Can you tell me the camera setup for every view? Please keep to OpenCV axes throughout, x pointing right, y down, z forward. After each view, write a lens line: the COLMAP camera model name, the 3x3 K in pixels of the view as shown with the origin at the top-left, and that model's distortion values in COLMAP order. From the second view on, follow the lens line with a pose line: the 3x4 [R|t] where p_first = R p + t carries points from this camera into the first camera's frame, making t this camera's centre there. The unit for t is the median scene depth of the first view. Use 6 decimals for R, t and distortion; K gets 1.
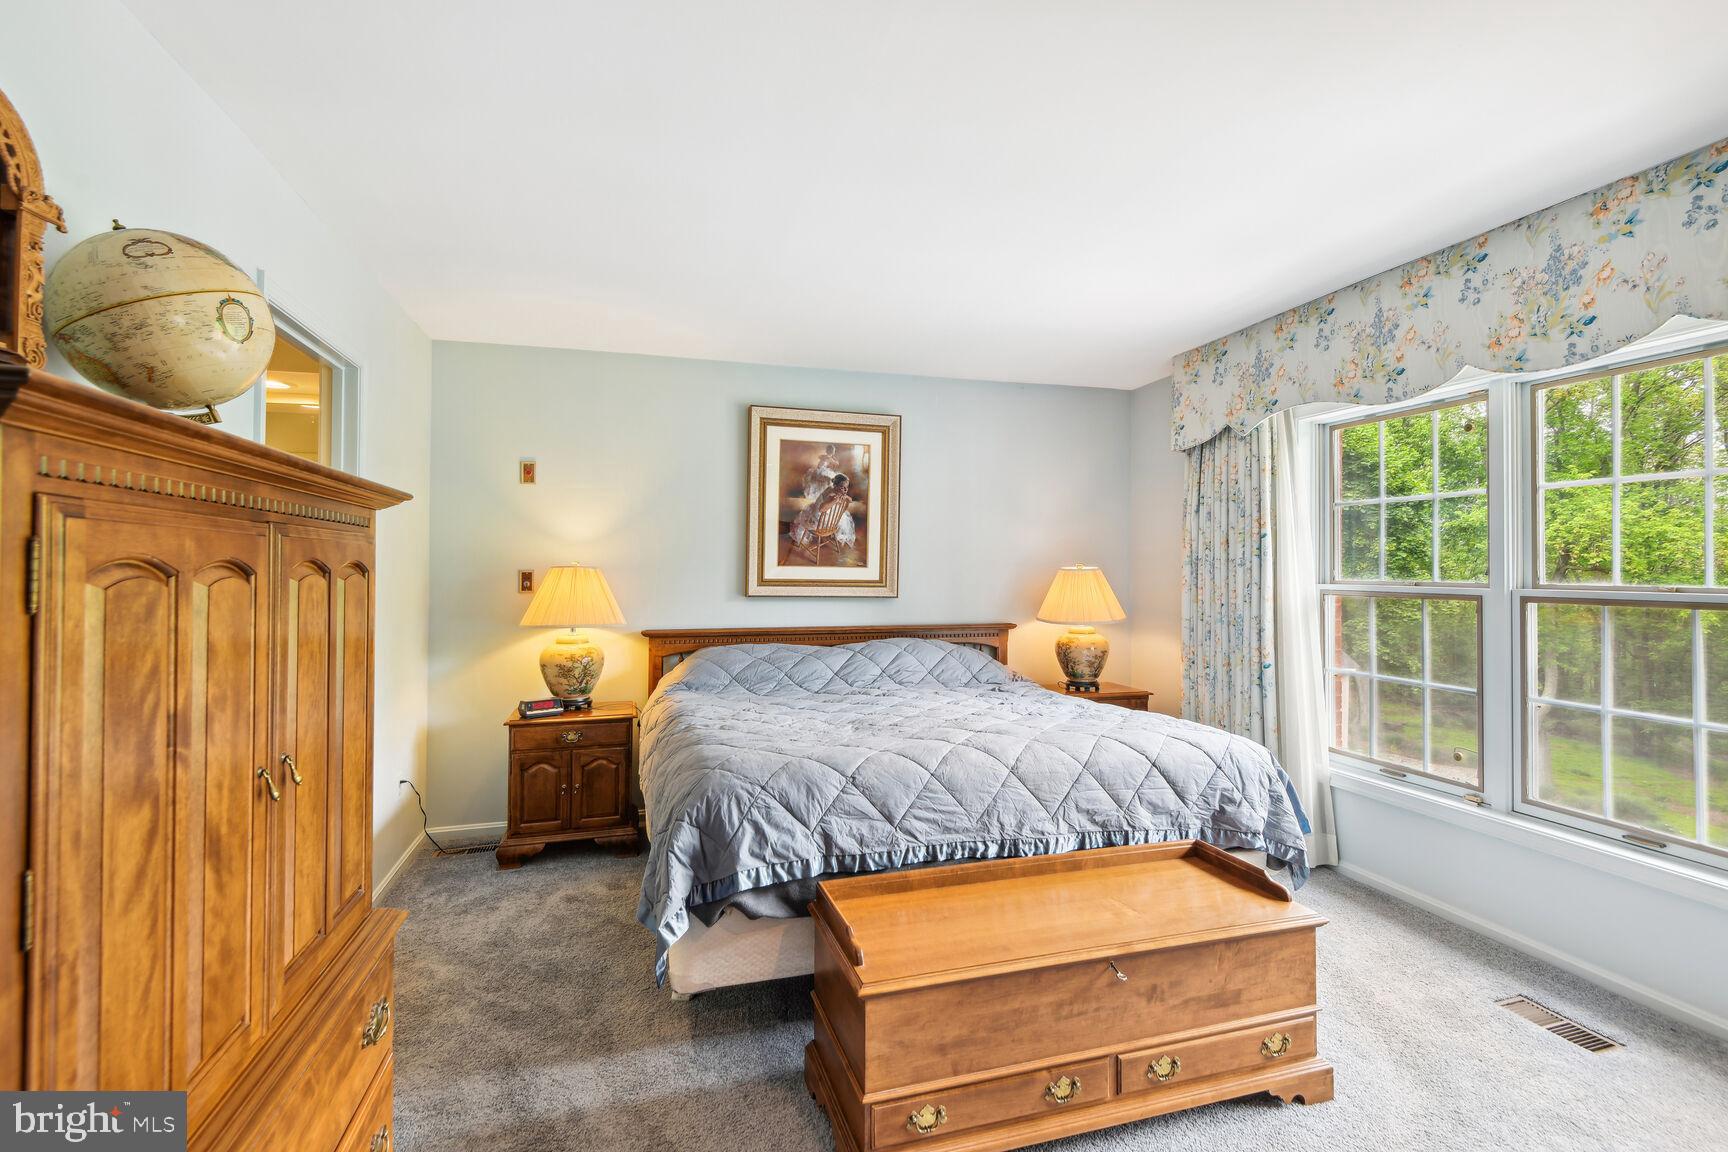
lens RADIAL K [[809.3, 0, 862.1], [0, 809.3, 569.8], [0, 0, 1]] dist [0.015621, -0.007785]
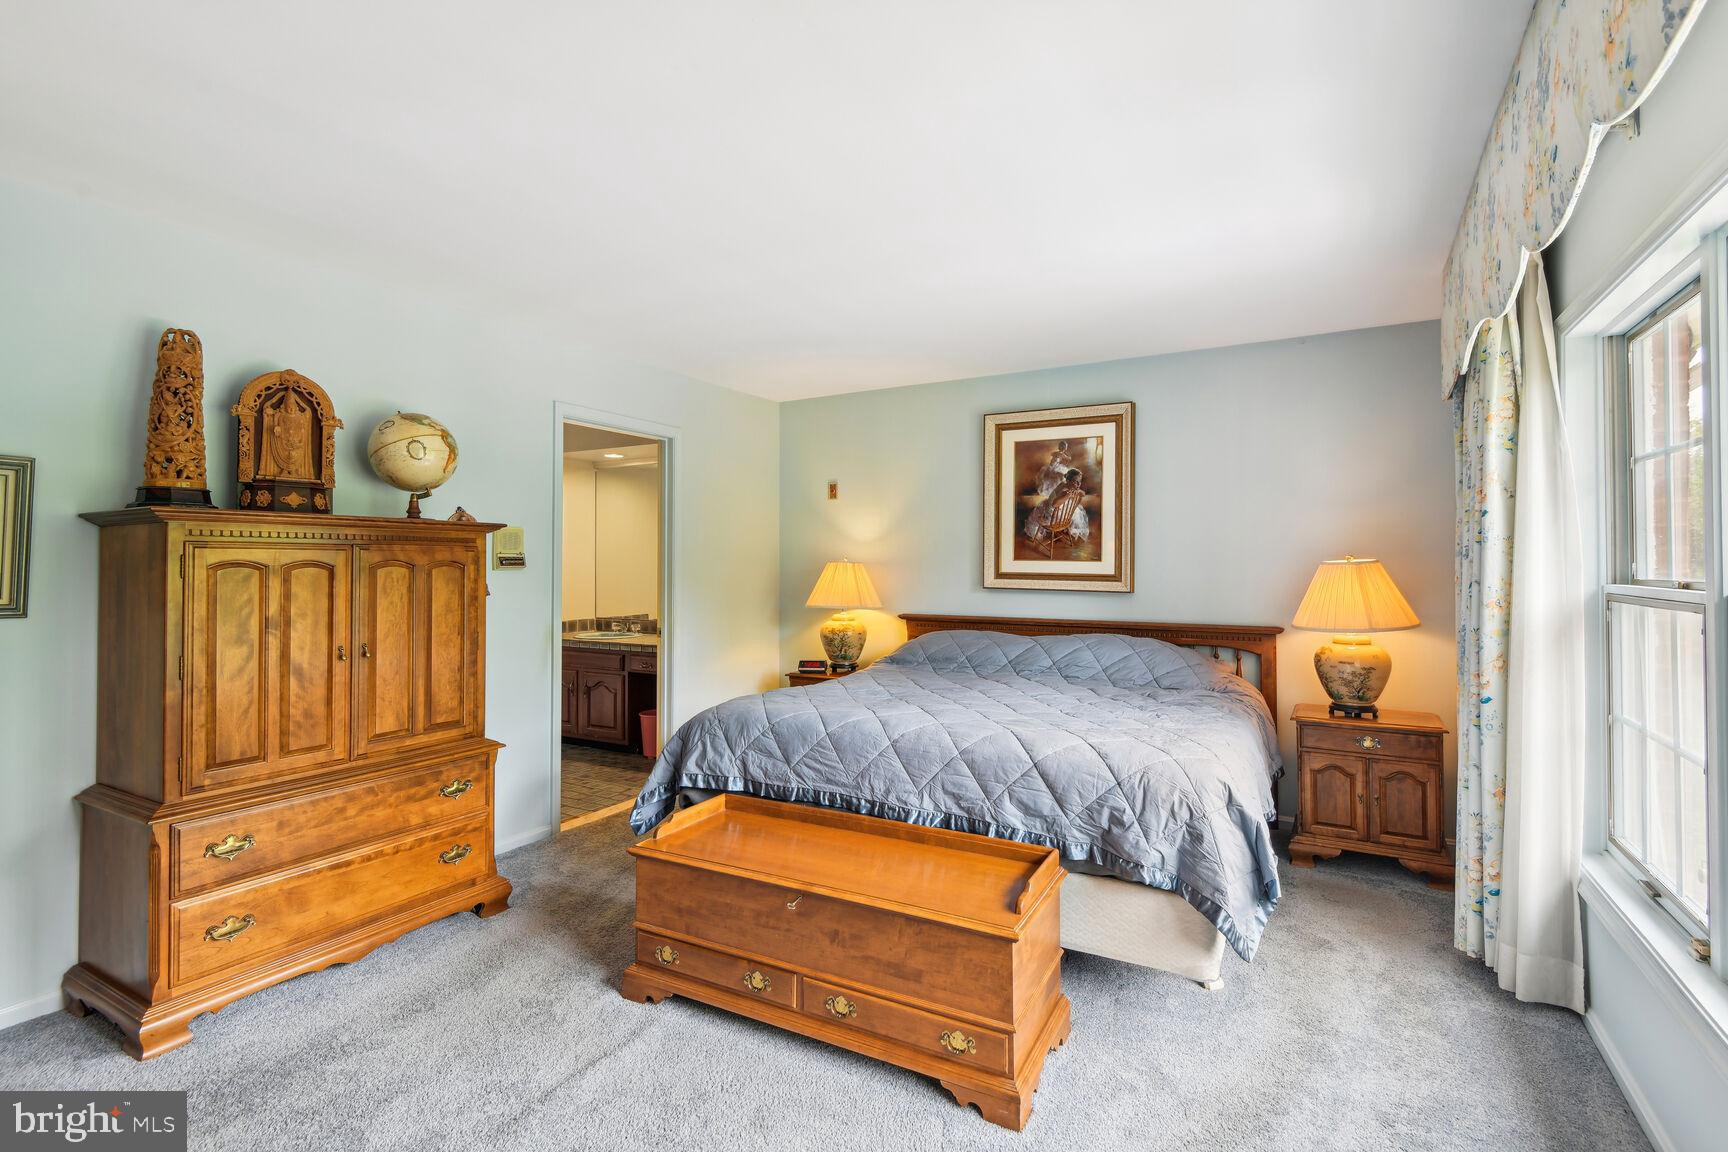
lens RADIAL K [[809.3, 0, 863.8], [0, 809.3, 570.3], [0, 0, 1]] dist [0.015621, -0.007785]
pose [[0.697697, 0.002928, -0.716387, 0.568627], [0.002572, 0.999975, 0.006592, 0.001213], [0.716388, -0.006441, 0.697672, 0.115863]]
